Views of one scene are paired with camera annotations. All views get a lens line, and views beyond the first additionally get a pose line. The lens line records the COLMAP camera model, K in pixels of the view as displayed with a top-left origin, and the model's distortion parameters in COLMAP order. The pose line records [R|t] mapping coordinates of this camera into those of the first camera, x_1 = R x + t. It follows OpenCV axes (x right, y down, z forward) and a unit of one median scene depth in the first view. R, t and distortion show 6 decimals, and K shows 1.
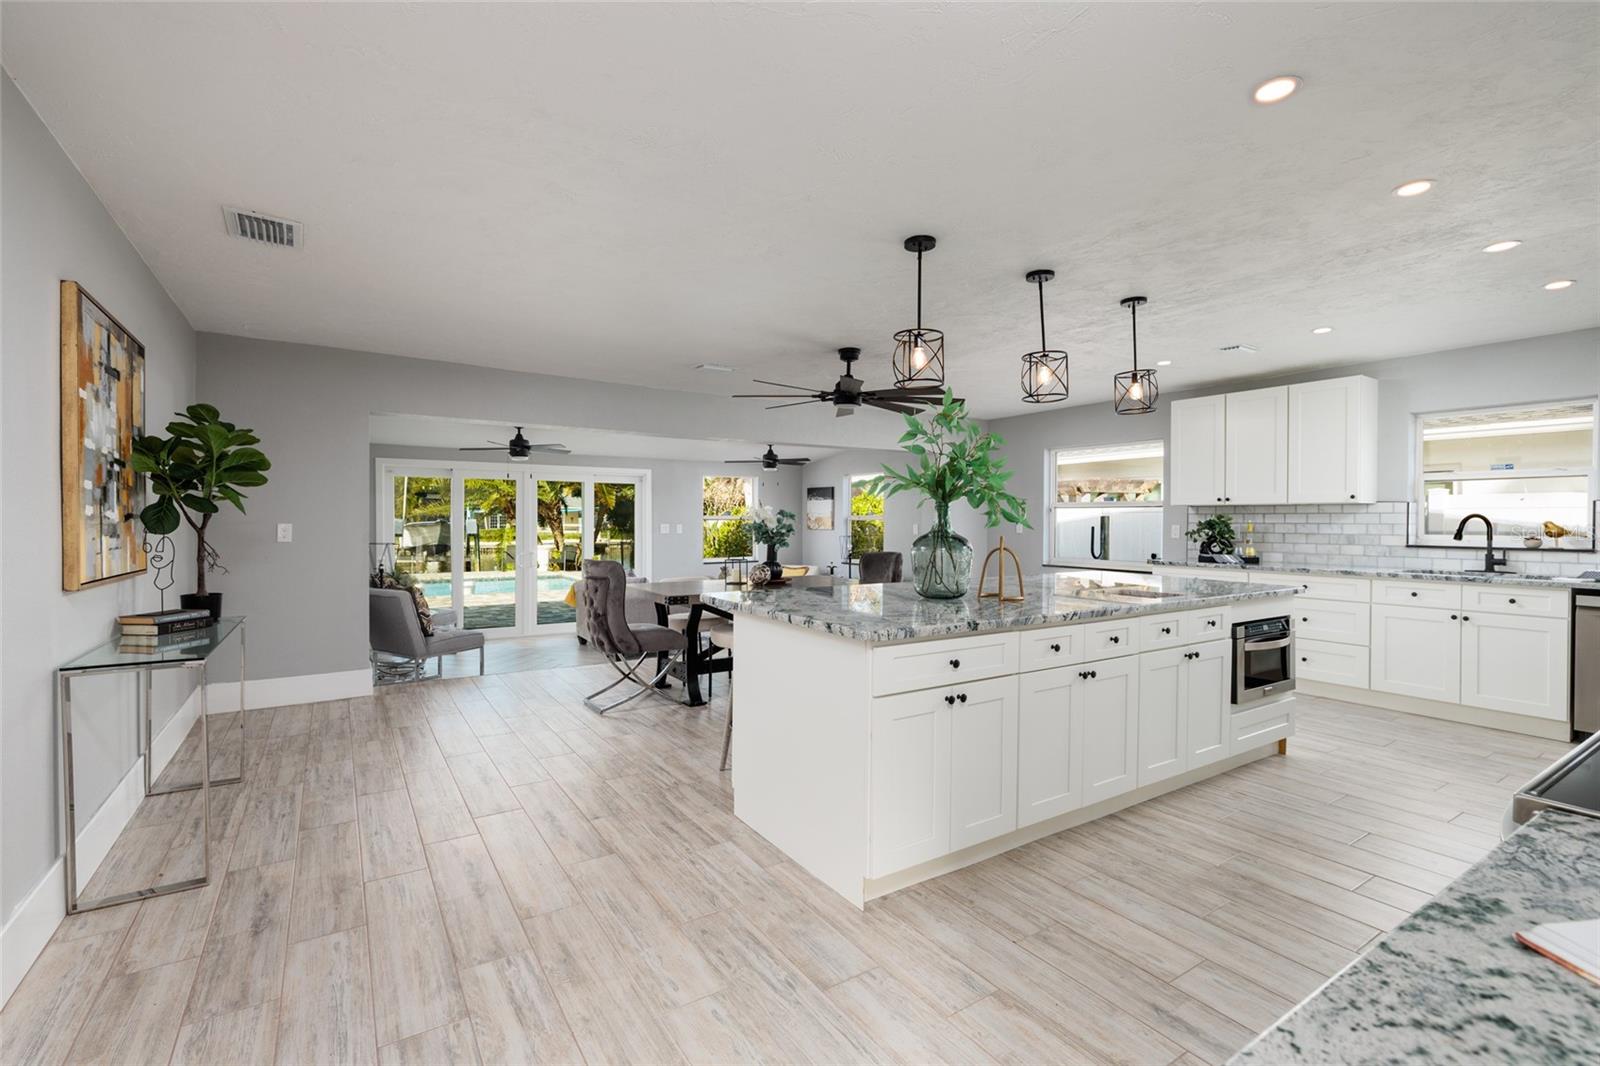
lens RADIAL K [[708.1, 0, 800.4], [0, 708.1, 524.2], [0, 0, 1]] dist [-0.000973, -0.000030]
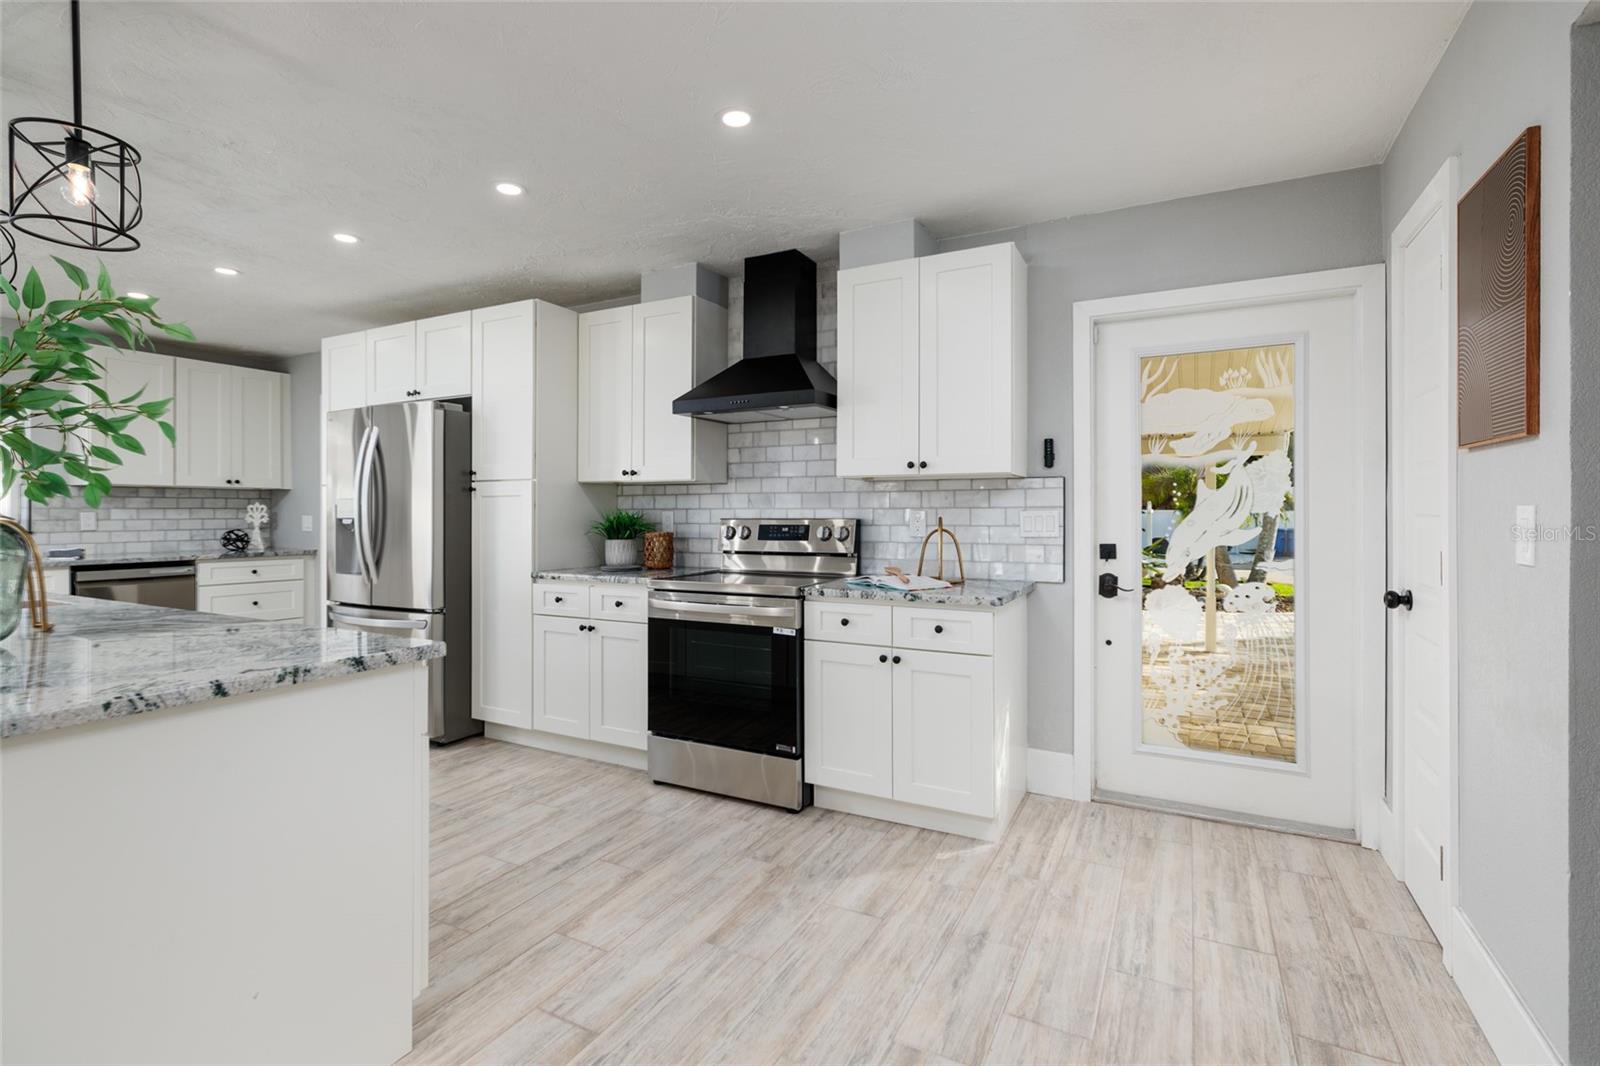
lens RADIAL K [[730.6, 0, 785.0], [0, 730.6, 511.7], [0, 0, 1]] dist [-0.000611, 0.000120]
pose [[-0.461944, -0.002509, 0.886906, -0.392695], [0.004469, 0.999977, 0.005157, 0.006879], [-0.886898, 0.006346, -0.461922, 0.546341]]
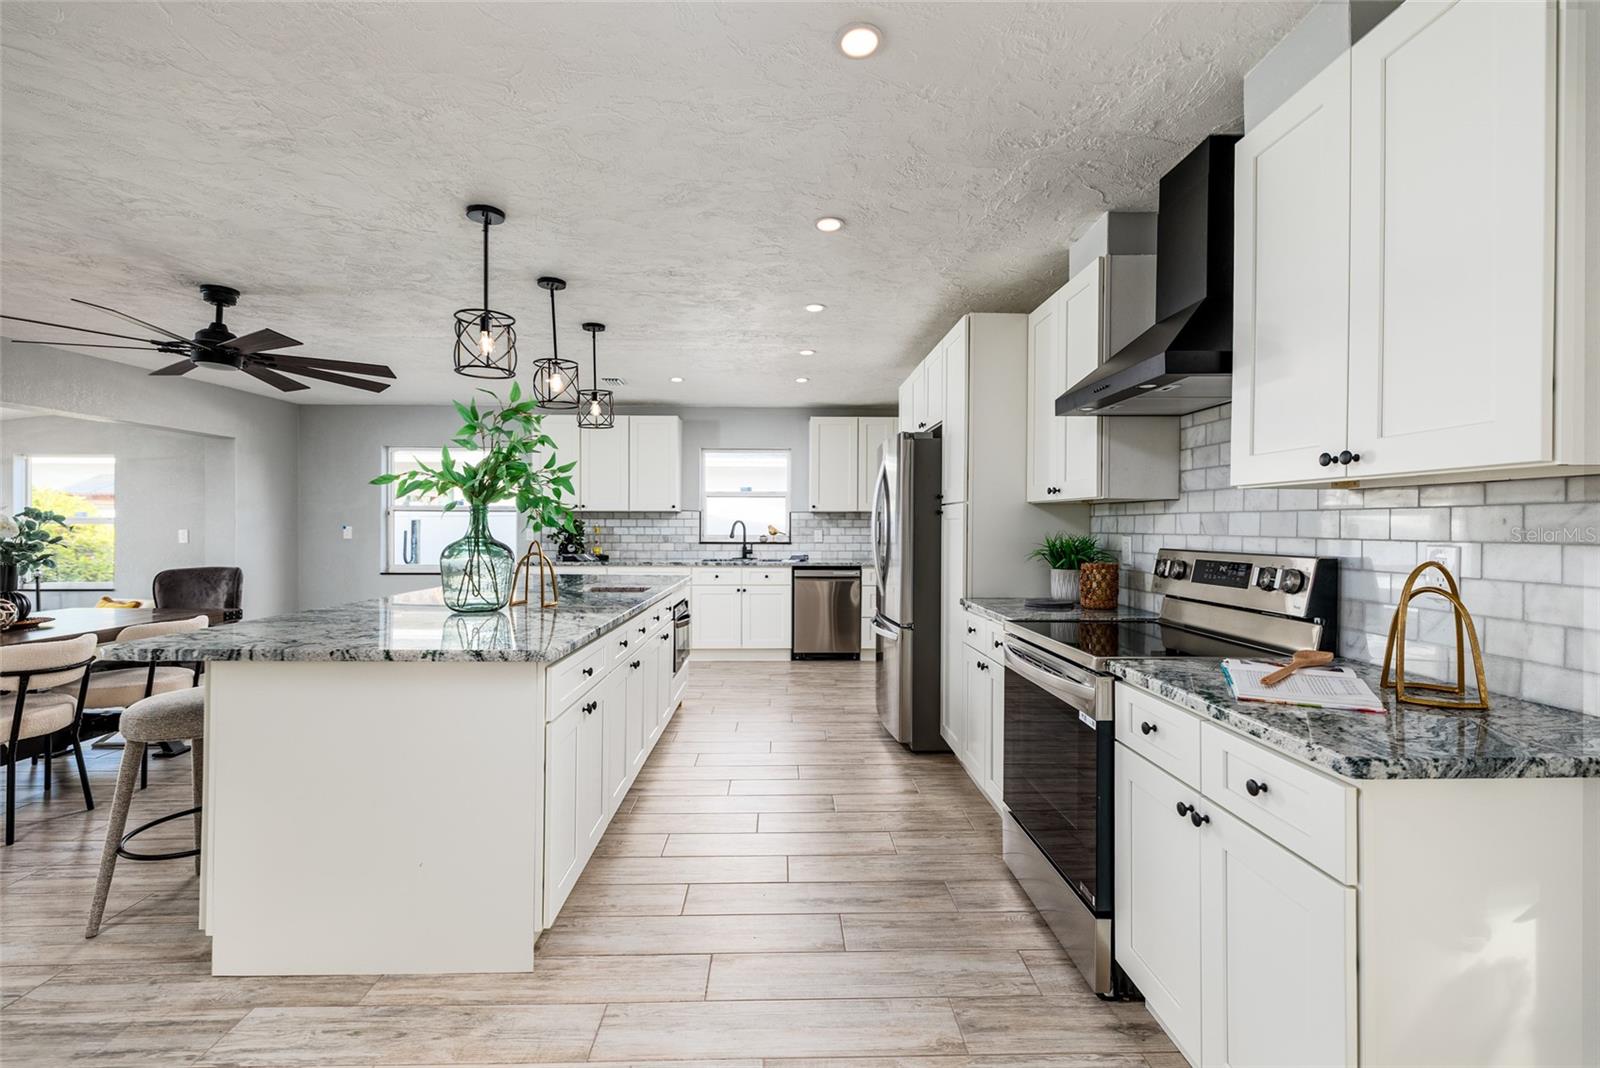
lens RADIAL K [[692.1, 0, 797.1], [0, 692.1, 524.8], [0, 0, 1]] dist [0.004574, 0.000501]
pose [[0.529756, -0.001304, 0.848149, -0.253994], [0.004735, 0.999988, -0.001419, -0.002052], [-0.848137, 0.004768, 0.529756, 0.144560]]
